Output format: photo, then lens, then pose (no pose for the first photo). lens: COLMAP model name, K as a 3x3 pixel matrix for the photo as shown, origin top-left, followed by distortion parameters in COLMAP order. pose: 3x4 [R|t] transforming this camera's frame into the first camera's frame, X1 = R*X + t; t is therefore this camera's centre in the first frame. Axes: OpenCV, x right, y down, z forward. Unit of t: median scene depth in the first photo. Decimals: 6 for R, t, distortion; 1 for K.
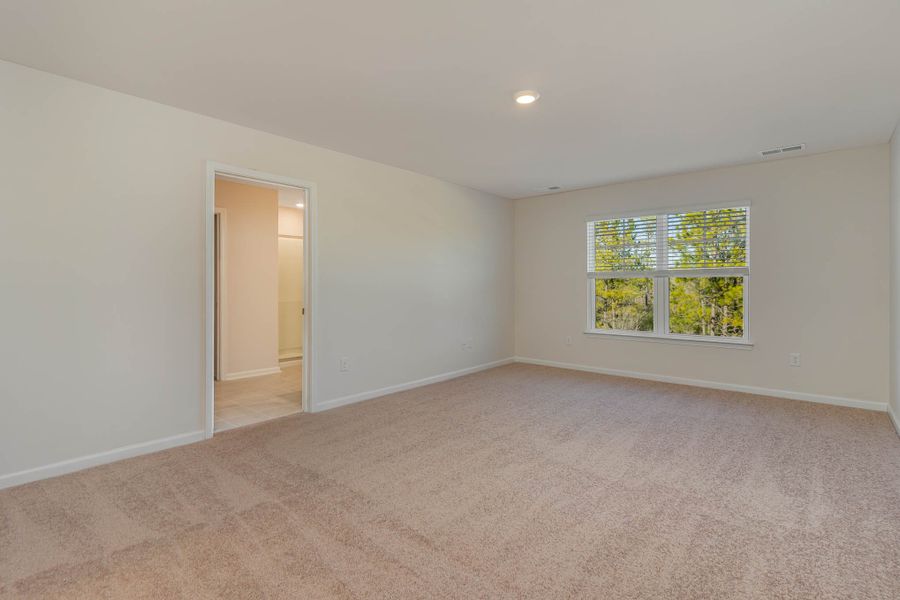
lens RADIAL K [[432.8, 0, 449.8], [0, 432.8, 287.0], [0, 0, 1]] dist [-0.000125, -0.000011]
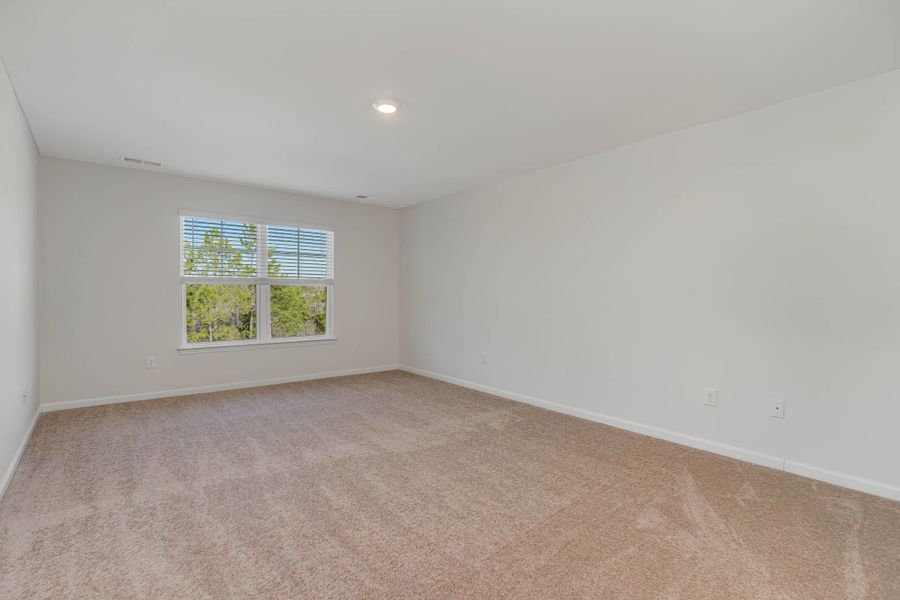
lens RADIAL K [[429.8, 0, 448.1], [0, 429.8, 297.3], [0, 0, 1]] dist [-0.001009, -0.000178]
pose [[0.183696, -0.007190, 0.982957, -0.417828], [-0.001670, 0.999970, 0.007627, -0.001200], [-0.982982, -0.003042, 0.183679, 0.357986]]
